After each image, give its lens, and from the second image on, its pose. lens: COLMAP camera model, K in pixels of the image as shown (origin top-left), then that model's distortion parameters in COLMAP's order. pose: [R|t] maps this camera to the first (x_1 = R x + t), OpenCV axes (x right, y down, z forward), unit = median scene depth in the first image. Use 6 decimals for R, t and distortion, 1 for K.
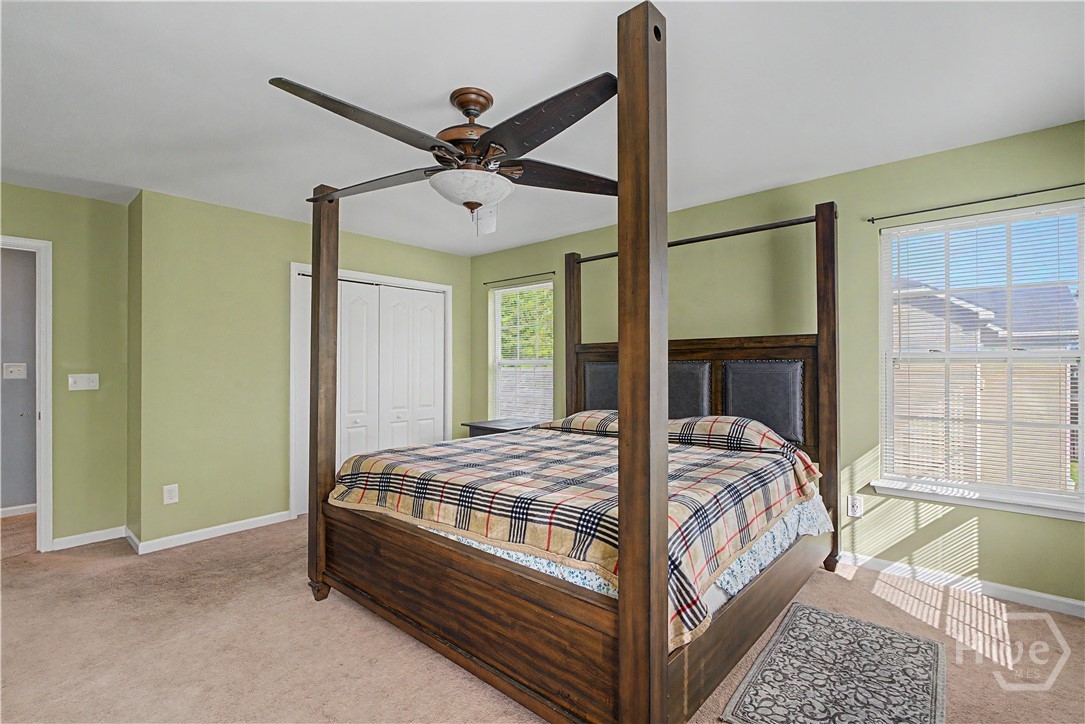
lens RADIAL K [[496.7, 0, 542.7], [0, 496.7, 356.5], [0, 0, 1]] dist [-0.020564, 0.001868]
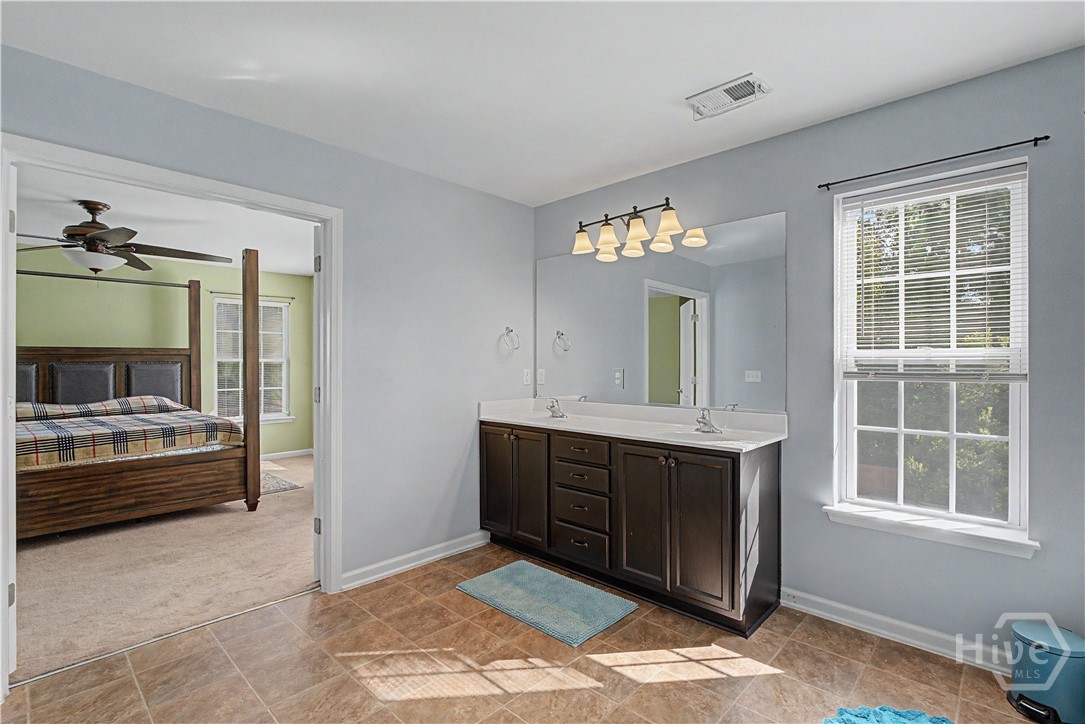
lens RADIAL K [[496.7, 0, 534.3], [0, 496.7, 366.2], [0, 0, 1]] dist [-0.020564, 0.001868]
pose [[0.041102, -0.002622, 0.999152, -1.271553], [-0.007907, 0.999964, 0.002949, 0.006501], [-0.999124, -0.008022, 0.041080, -0.394961]]
